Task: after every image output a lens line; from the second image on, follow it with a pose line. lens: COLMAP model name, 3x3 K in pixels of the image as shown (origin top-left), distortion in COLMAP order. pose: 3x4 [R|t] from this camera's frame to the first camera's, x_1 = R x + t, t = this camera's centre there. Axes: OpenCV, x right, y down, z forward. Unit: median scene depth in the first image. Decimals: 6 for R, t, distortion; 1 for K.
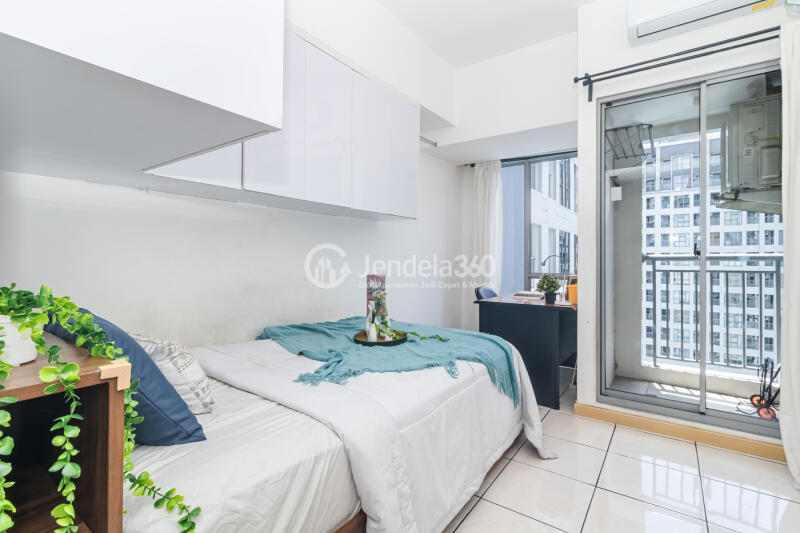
lens RADIAL K [[369.4, 0, 396.0], [0, 369.4, 257.3], [0, 0, 1]] dist [0.002521, -0.000049]
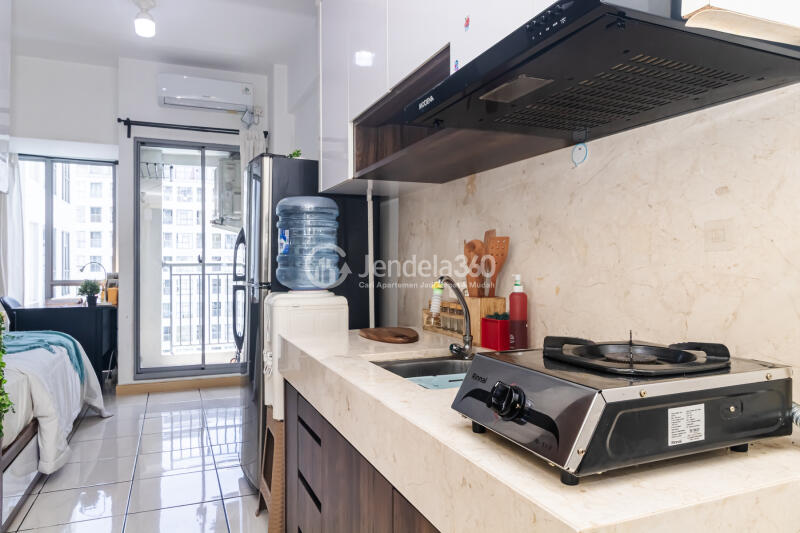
lens RADIAL K [[551.1, 0, 400.0], [0, 551.1, 266.5], [0, 0, 1]] dist [-0.003063, -0.002784]
pose [[0.514360, -0.008228, 0.857535, -0.582811], [-0.000037, 0.999954, 0.009617, -0.008892], [-0.857575, -0.004979, 0.514336, -0.716960]]
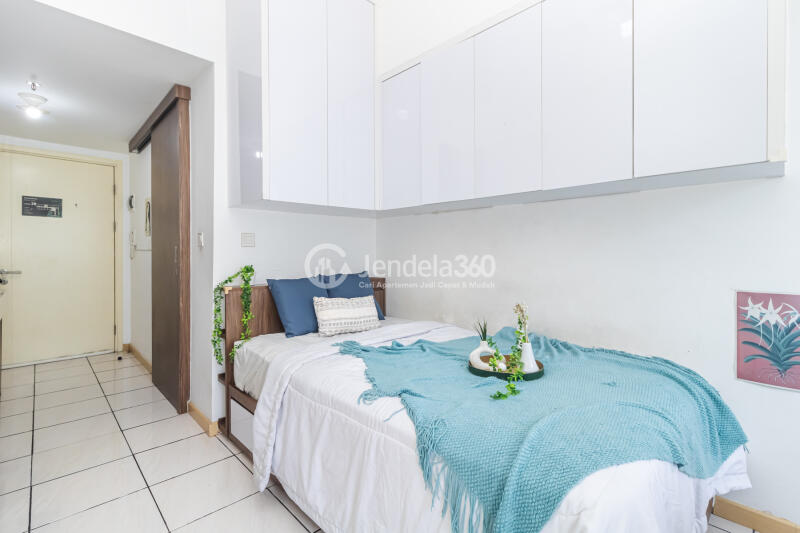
lens RADIAL K [[369.4, 0, 396.0], [0, 369.4, 257.3], [0, 0, 1]] dist [0.002521, -0.000049]
pose [[-0.168579, 0.001774, -0.985687, 0.919893], [0.000156, 0.999998, 0.001773, 0.003376], [0.985688, 0.000145, -0.168579, 1.174068]]
